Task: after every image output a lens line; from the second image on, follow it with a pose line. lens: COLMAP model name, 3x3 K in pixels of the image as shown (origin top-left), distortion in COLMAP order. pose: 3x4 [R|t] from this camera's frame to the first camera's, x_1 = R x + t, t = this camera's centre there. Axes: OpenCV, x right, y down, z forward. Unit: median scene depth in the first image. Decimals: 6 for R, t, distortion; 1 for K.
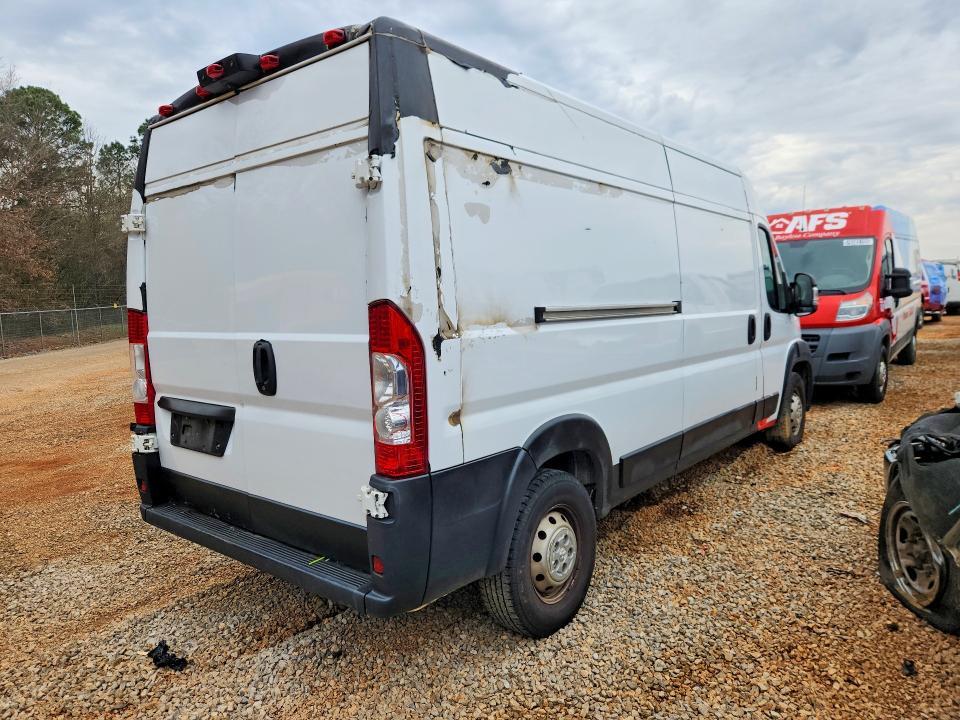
lens RADIAL K [[653.2, 0, 470.7], [0, 653.2, 362.2], [0, 0, 1]] dist [0.021691, -0.005132]
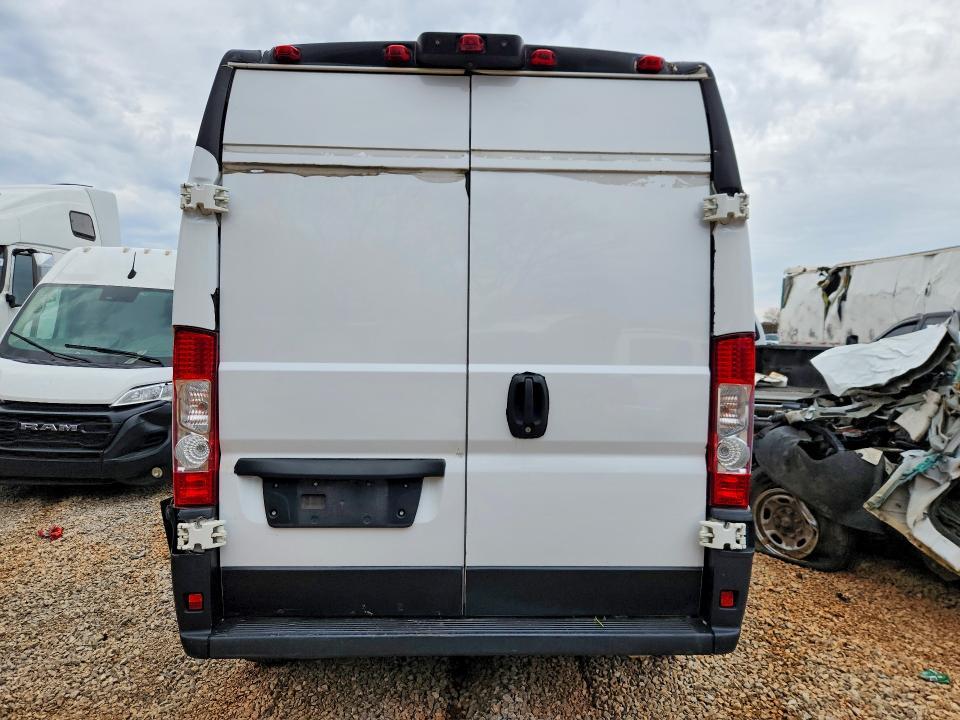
lens RADIAL K [[653.2, 0, 472.6], [0, 653.2, 363.4], [0, 0, 1]] dist [0.021691, -0.005132]
pose [[0.745569, 0.015614, 0.666245, -0.771760], [0.028902, 0.998027, -0.055733, -0.000835], [-0.665801, 0.060809, 0.743647, 0.348959]]
